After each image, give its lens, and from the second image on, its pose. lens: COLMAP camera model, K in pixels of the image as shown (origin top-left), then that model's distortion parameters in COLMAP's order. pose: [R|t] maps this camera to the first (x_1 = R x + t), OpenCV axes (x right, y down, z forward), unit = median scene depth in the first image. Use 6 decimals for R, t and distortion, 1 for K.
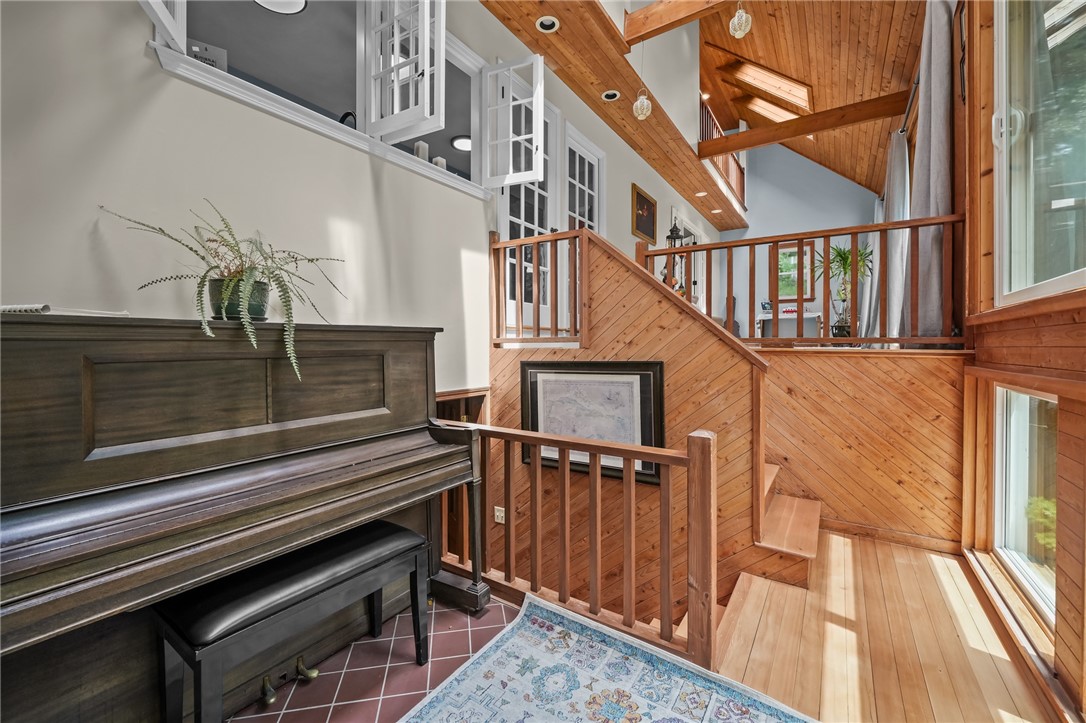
lens RADIAL K [[436.6, 0, 541.2], [0, 436.6, 350.8], [0, 0, 1]] dist [-0.006747, 0.000249]
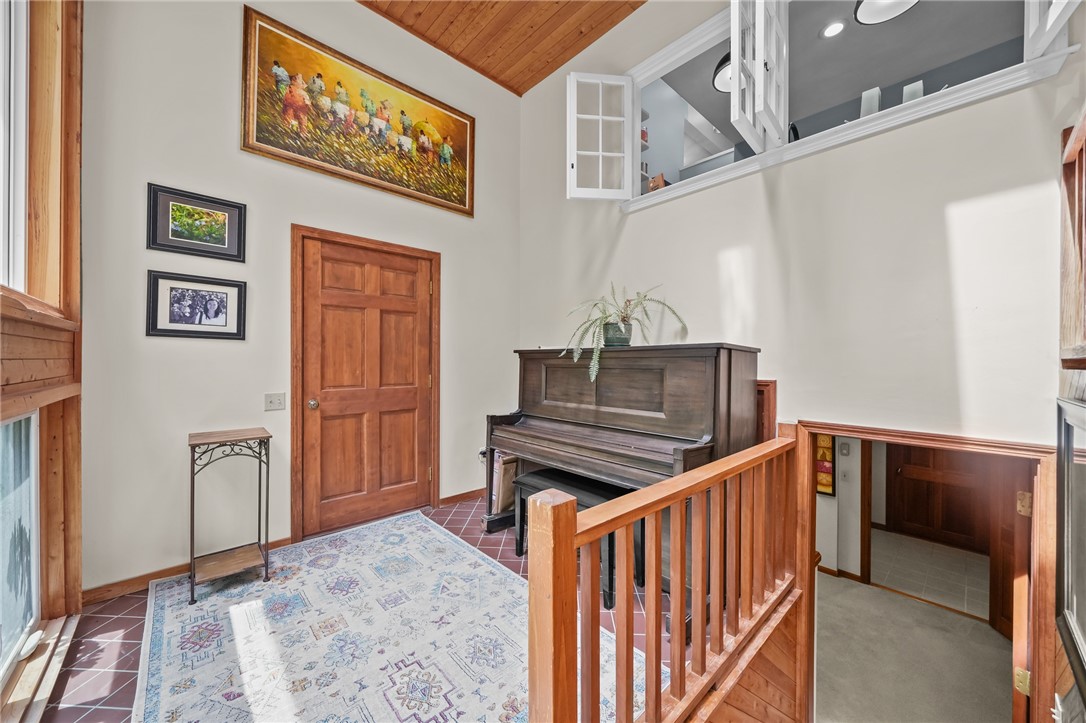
lens RADIAL K [[397.7, 0, 541.1], [0, 397.7, 361.3], [0, 0, 1]] dist [0.000625, 0.000012]
pose [[-0.226944, 0.003112, -0.973903, 0.812291], [-0.016258, 0.999843, 0.006984, -0.014850], [0.973772, 0.017419, -0.226858, 0.945075]]
